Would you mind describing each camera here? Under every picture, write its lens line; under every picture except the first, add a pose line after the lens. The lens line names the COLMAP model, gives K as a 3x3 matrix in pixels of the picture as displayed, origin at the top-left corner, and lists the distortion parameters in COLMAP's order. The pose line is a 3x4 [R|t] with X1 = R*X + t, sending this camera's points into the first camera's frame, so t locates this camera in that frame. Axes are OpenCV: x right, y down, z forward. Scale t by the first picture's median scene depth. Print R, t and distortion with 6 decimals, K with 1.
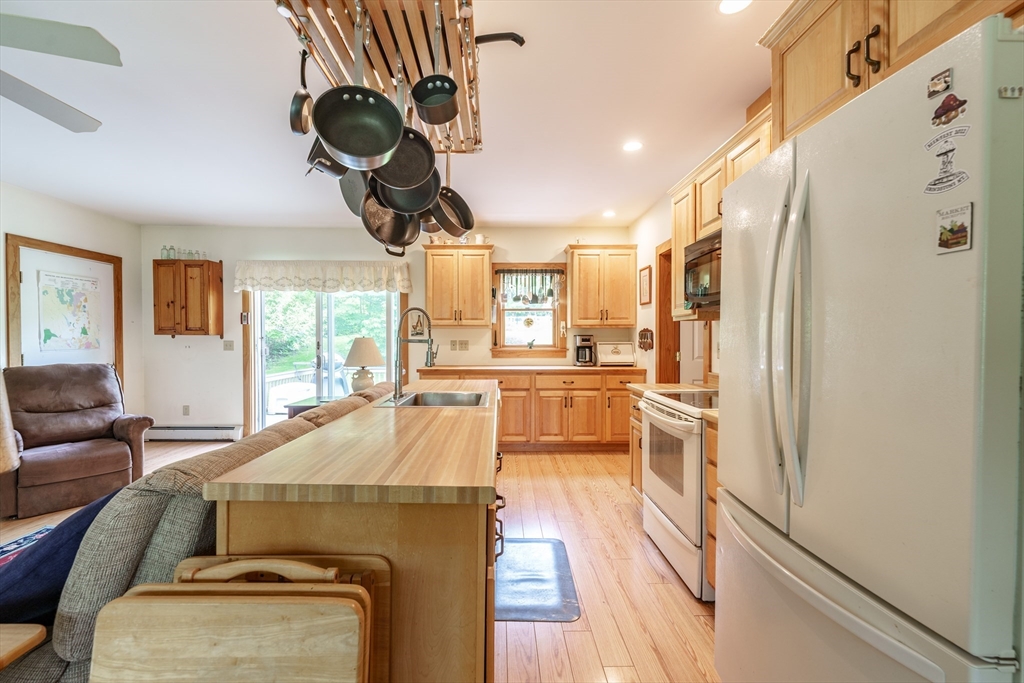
lens RADIAL K [[427.7, 0, 499.8], [0, 427.7, 339.6], [0, 0, 1]] dist [0.003274, -0.000314]
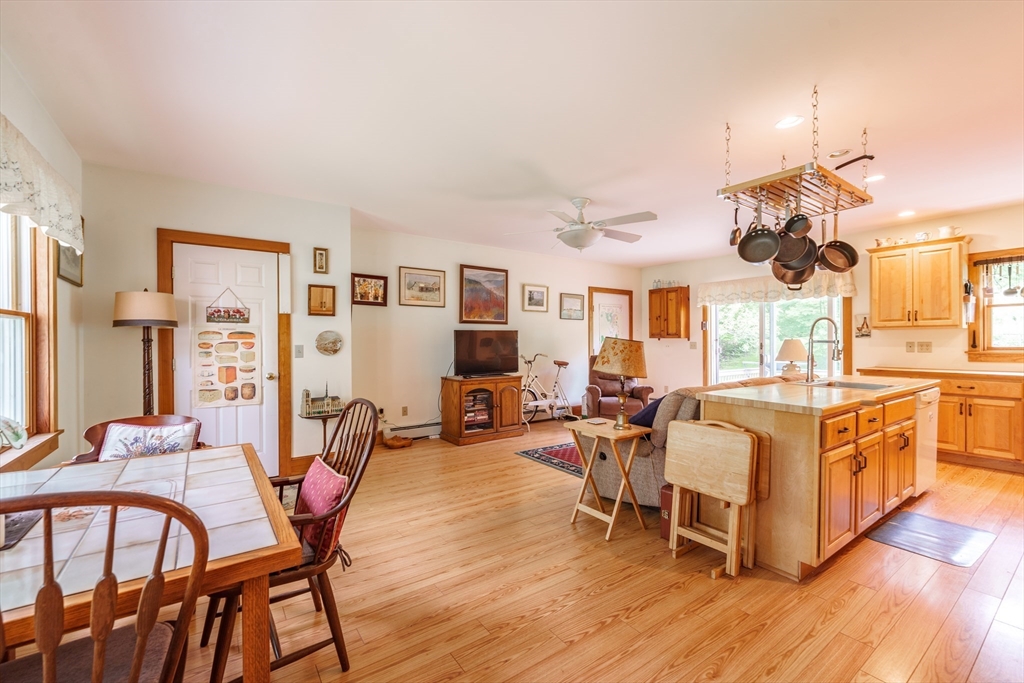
lens RADIAL K [[427.7, 0, 511.3], [0, 427.7, 345.8], [0, 0, 1]] dist [0.003274, -0.000314]
pose [[0.579319, 0.007098, -0.815070, 0.167807], [0.000255, 0.999960, 0.008890, 0.002366], [0.815101, -0.005358, 0.579295, -0.305194]]
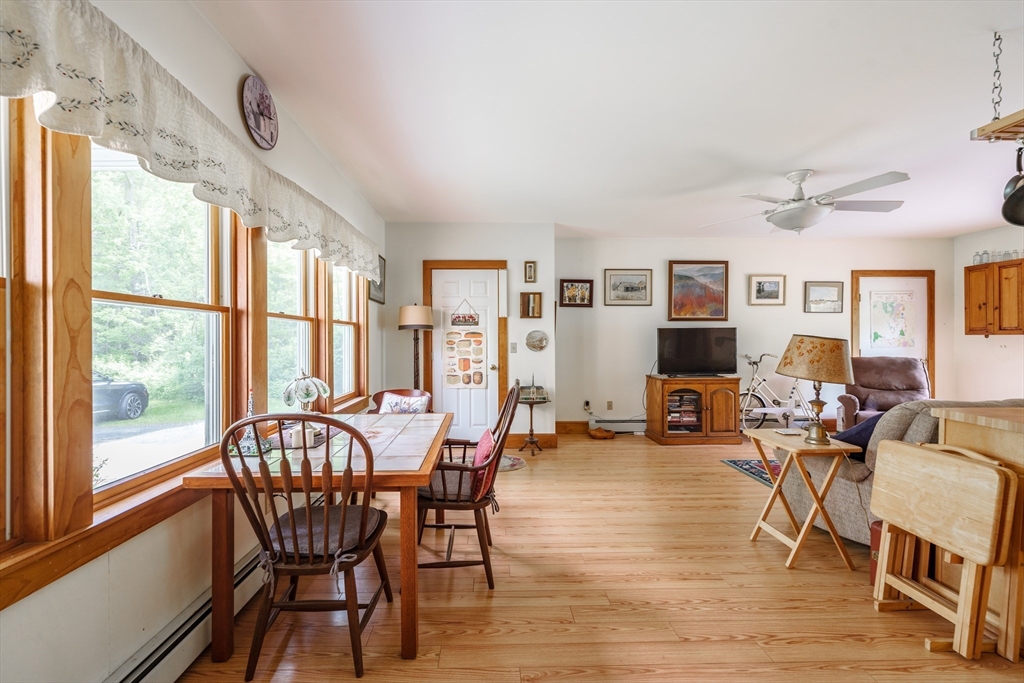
lens RADIAL K [[427.7, 0, 503.1], [0, 427.7, 345.6], [0, 0, 1]] dist [0.003274, -0.000314]
pose [[0.032956, 0.012794, -0.999375, 0.258278], [-0.000539, 0.999918, 0.012783, 0.002435], [0.999457, 0.000118, 0.032960, -0.223263]]
